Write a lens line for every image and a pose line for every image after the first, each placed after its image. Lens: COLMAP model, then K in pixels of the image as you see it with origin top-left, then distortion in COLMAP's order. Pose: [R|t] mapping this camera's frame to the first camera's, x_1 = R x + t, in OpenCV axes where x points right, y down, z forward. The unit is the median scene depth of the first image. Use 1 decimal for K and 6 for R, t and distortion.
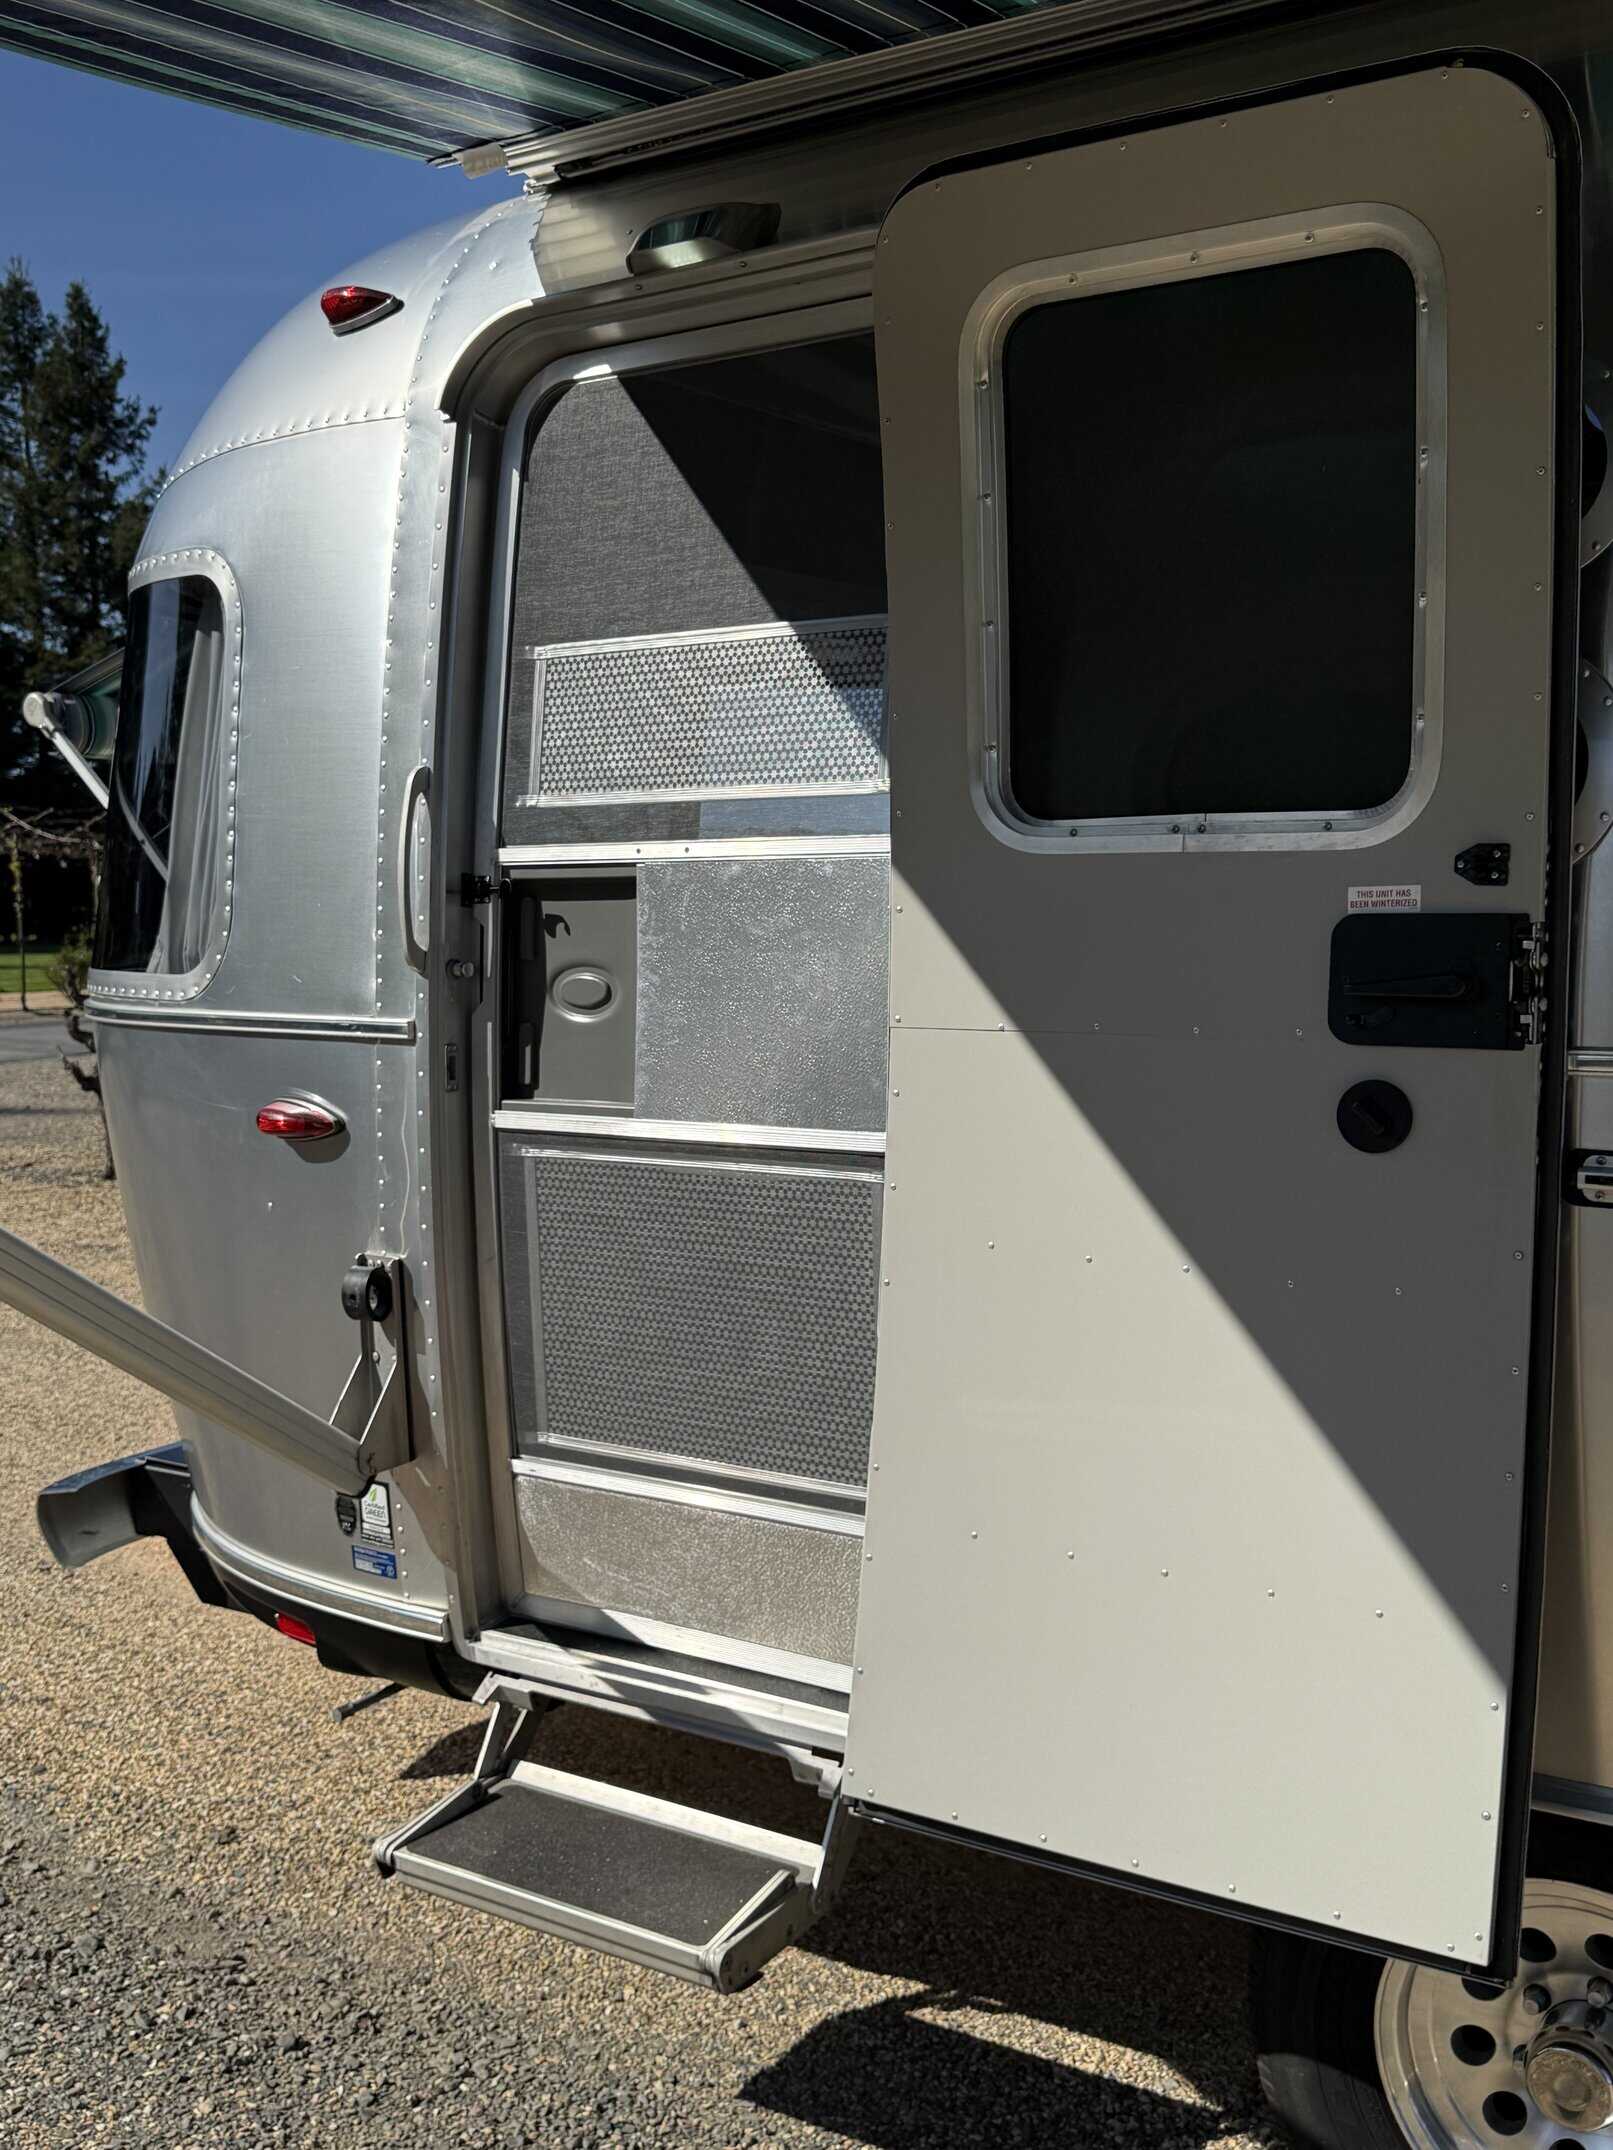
lens RADIAL K [[2150.1, 0, 807.7], [0, 2150.1, 1081.5], [0, 0, 1]] dist [0.019912, 0.000000]
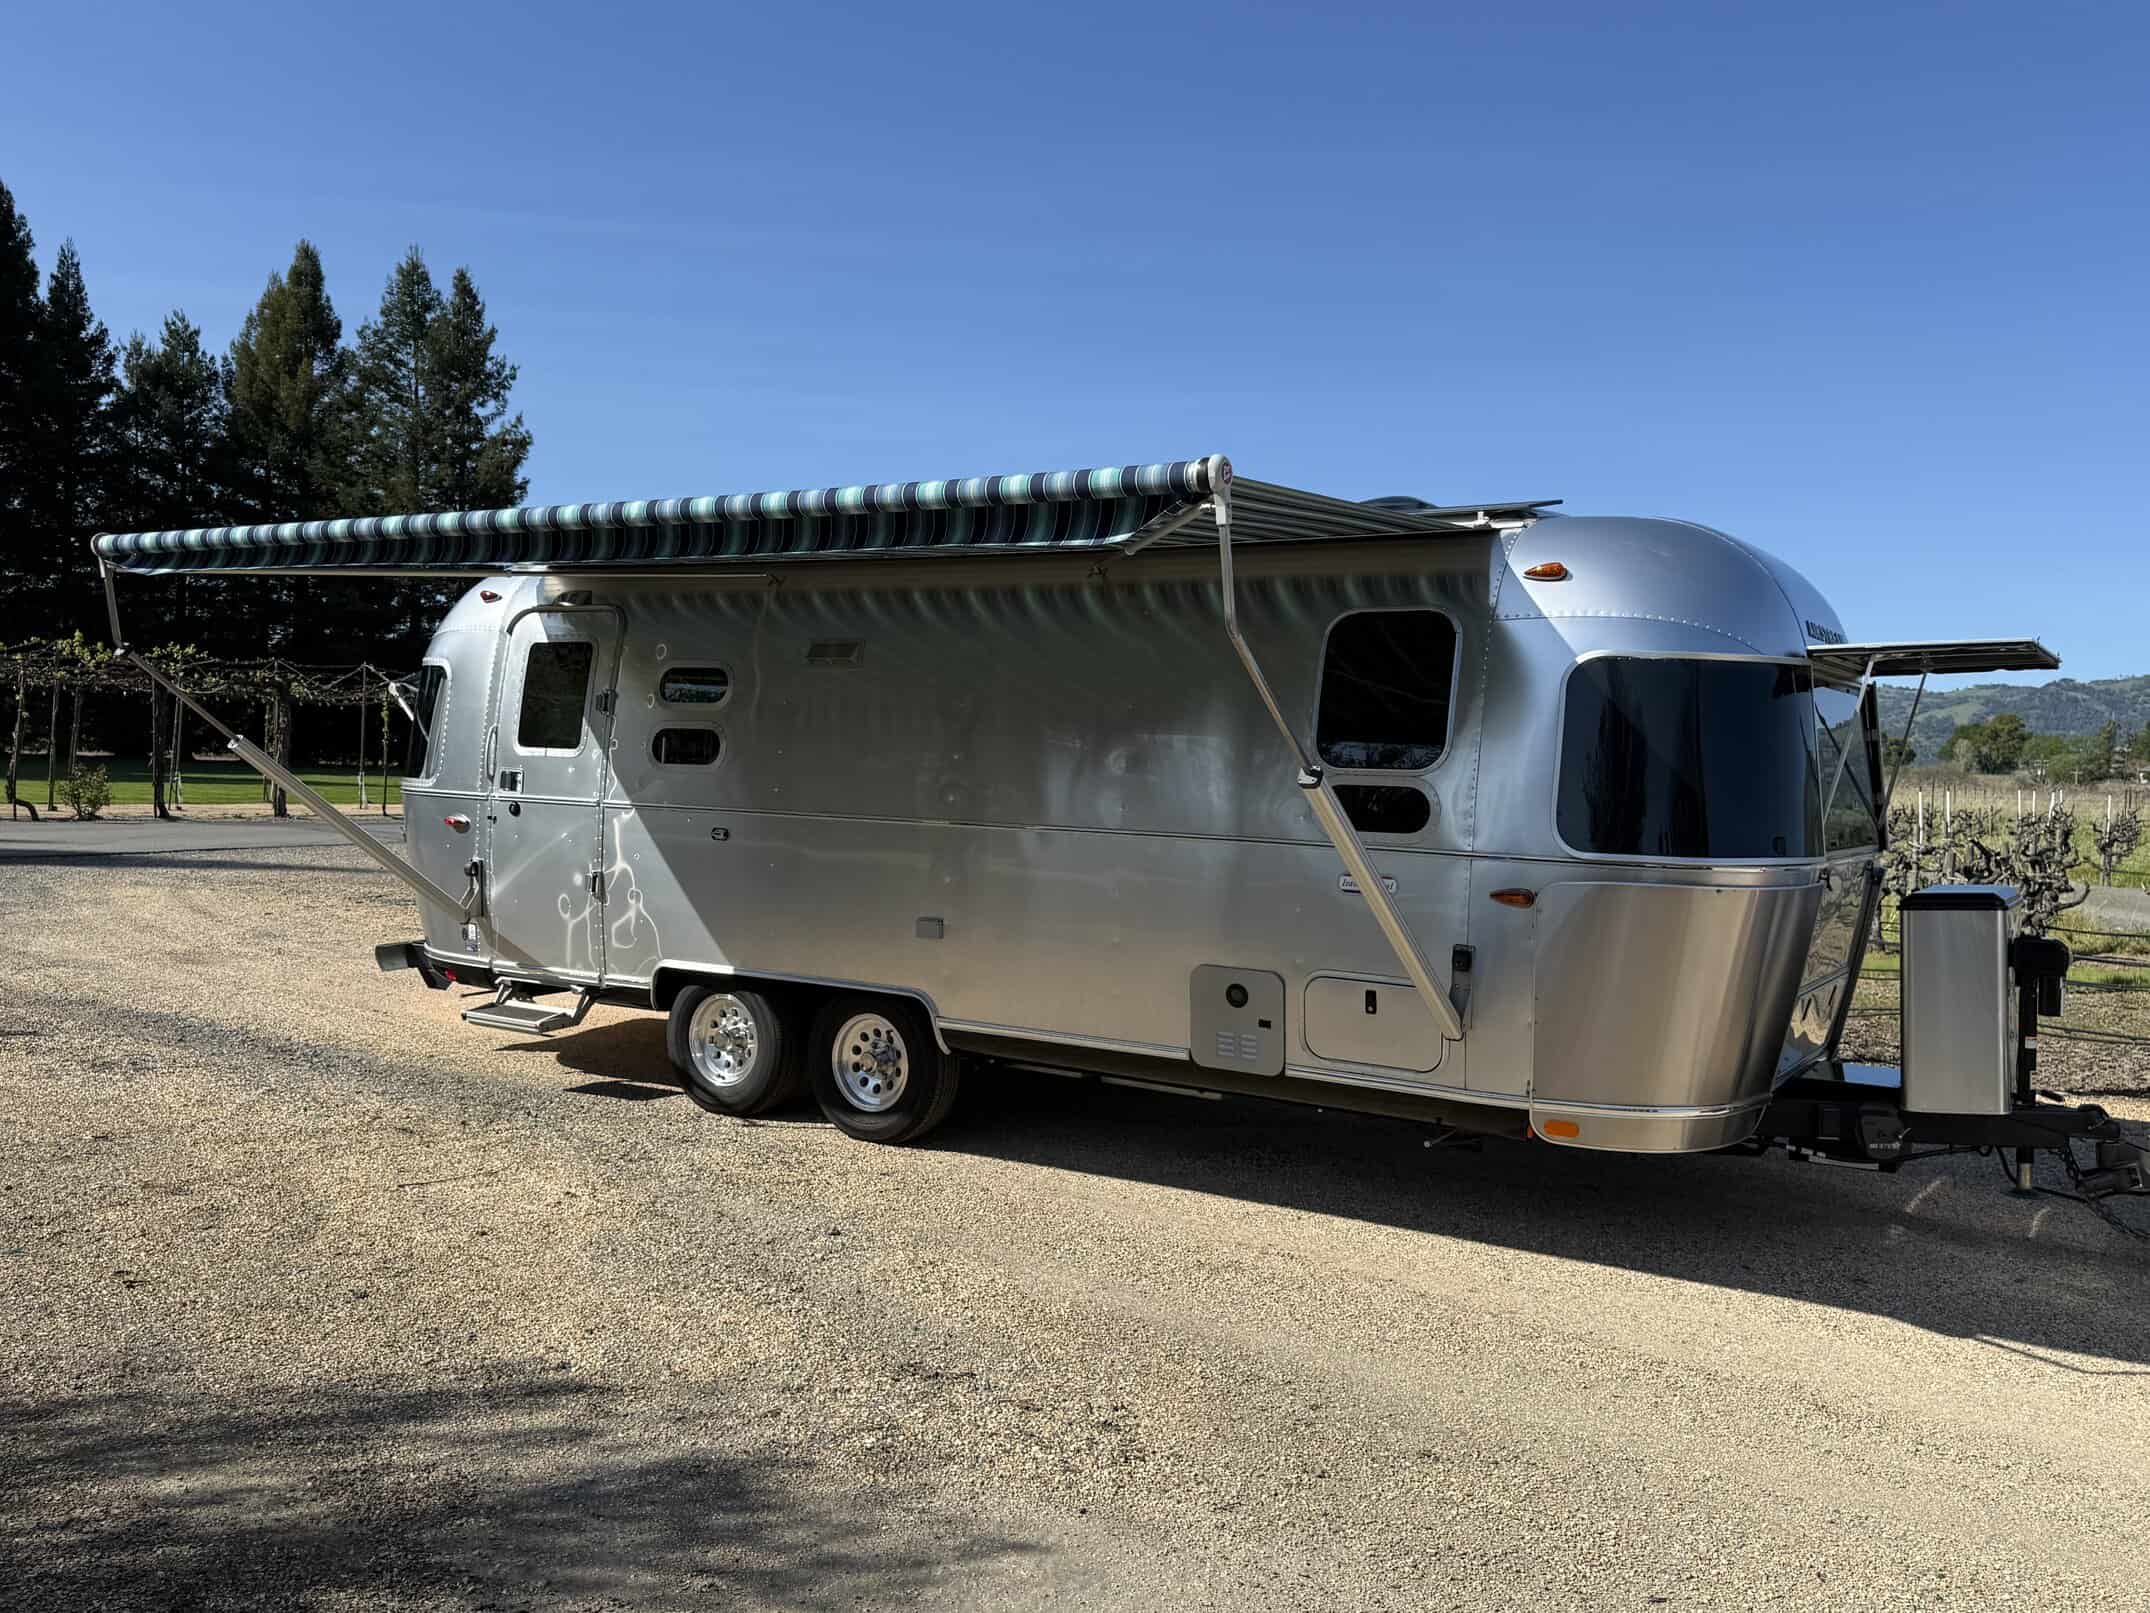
lens RADIAL K [[1860.0, 0, 1128.8], [0, 1860.0, 821.7], [0, 0, 1]] dist [0.036894, 0.012620]
pose [[0.998628, 0.043870, 0.028577, 0.758795], [-0.042240, 0.997572, -0.055369, 0.137552], [-0.030936, 0.054086, 0.998057, -2.052793]]
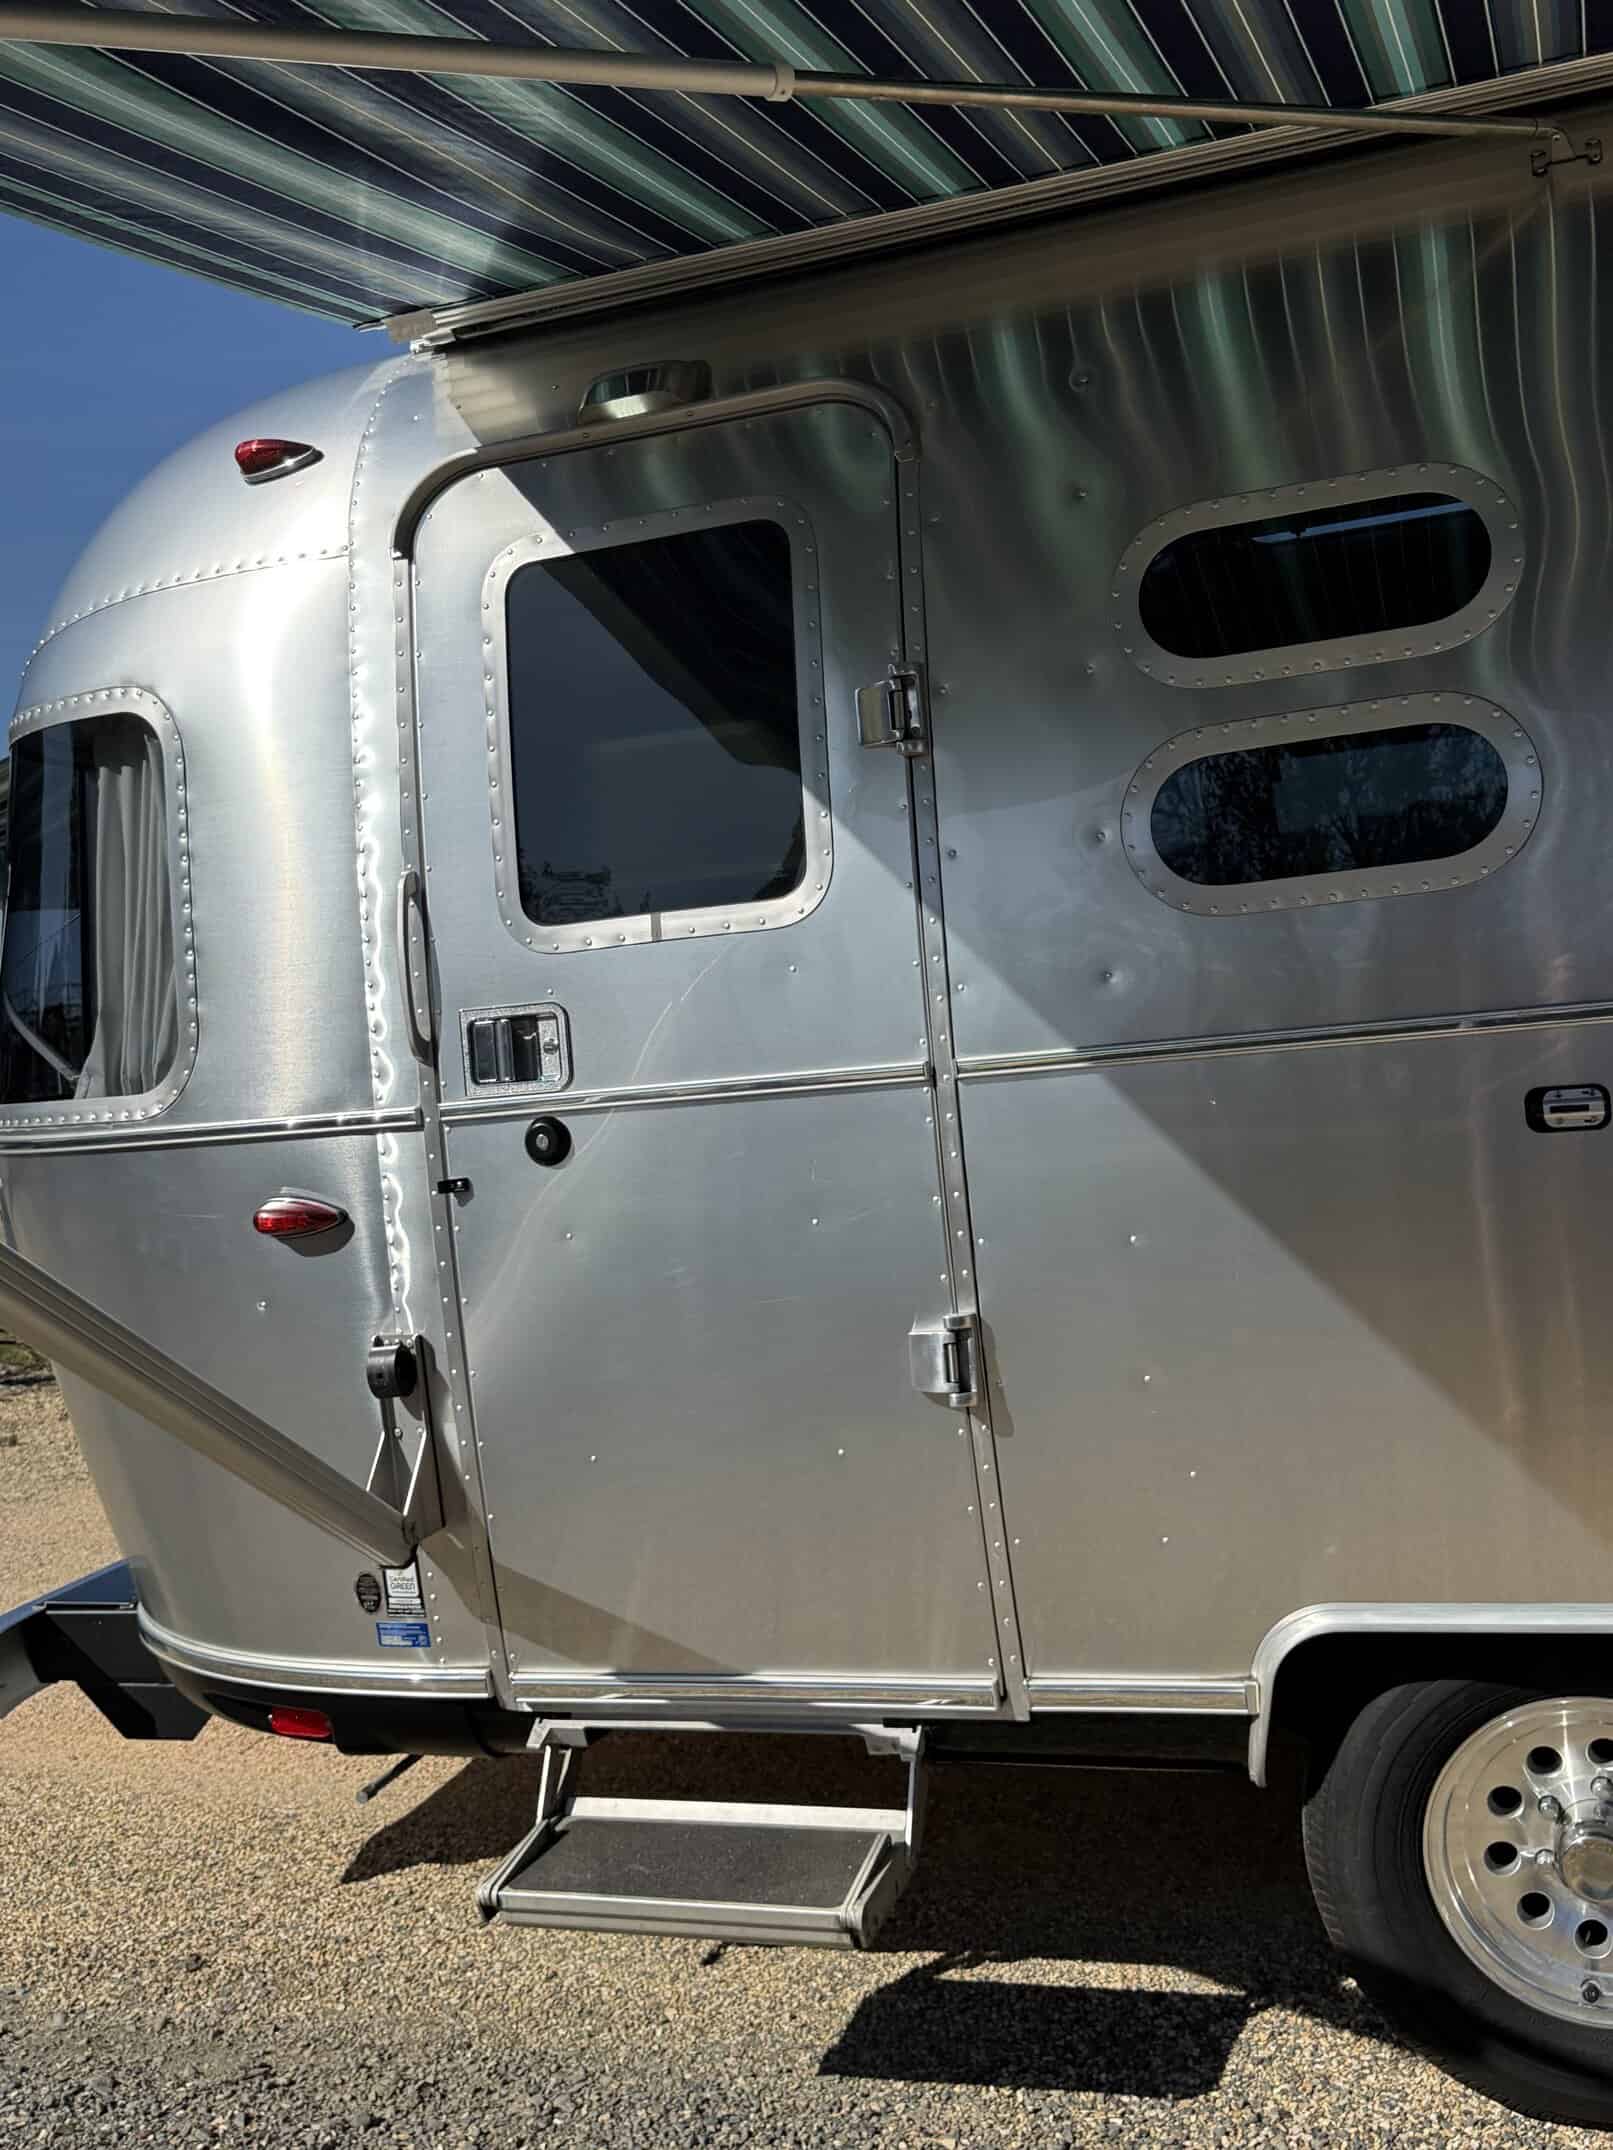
lens RADIAL K [[2150.1, 0, 795.3], [0, 2150.1, 1070.1], [0, 0, 1]] dist [0.019912, 0.000000]
pose [[0.967053, -0.089908, 0.238171, -0.234397], [0.106029, 0.992800, -0.055735, 0.029550], [-0.231445, 0.079152, 0.969623, -0.073722]]
